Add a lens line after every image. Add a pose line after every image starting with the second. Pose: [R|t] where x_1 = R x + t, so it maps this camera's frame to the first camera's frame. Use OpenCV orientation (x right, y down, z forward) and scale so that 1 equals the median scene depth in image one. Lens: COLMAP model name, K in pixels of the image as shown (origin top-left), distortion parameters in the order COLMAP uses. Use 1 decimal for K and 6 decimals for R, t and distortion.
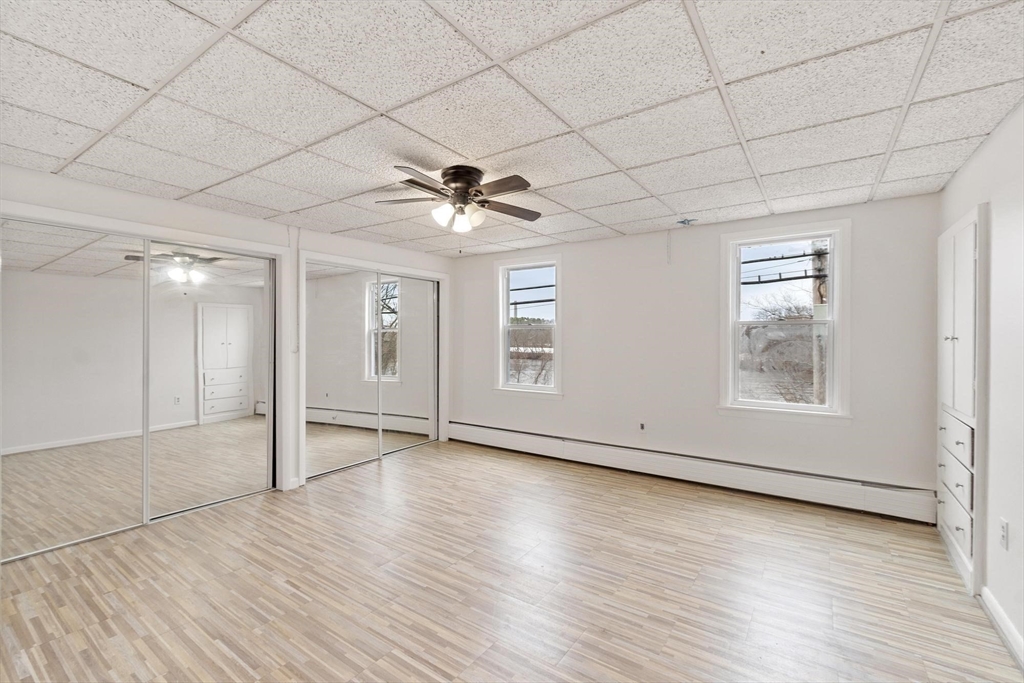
lens RADIAL K [[445.5, 0, 513.6], [0, 445.5, 338.5], [0, 0, 1]] dist [0.000994, 0.000244]
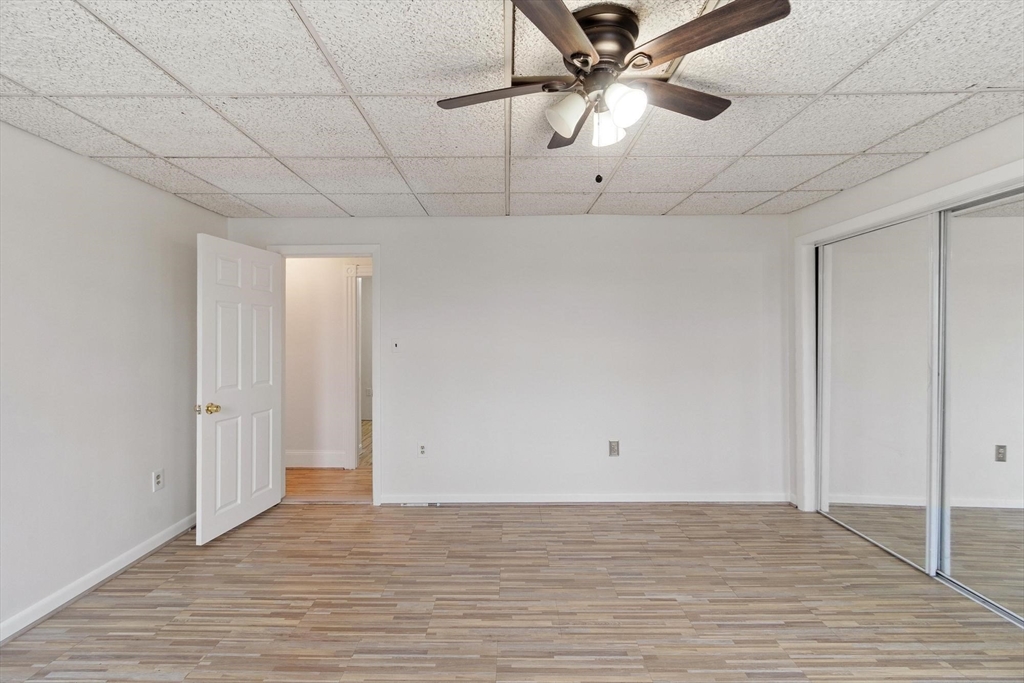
lens RADIAL K [[445.5, 0, 512.2], [0, 445.5, 340.9], [0, 0, 1]] dist [0.000994, 0.000244]
pose [[-0.820653, 0.005835, -0.571396, 0.305049], [0.002656, 0.999976, 0.006396, -0.010941], [0.571420, 0.003731, -0.820649, 1.559046]]
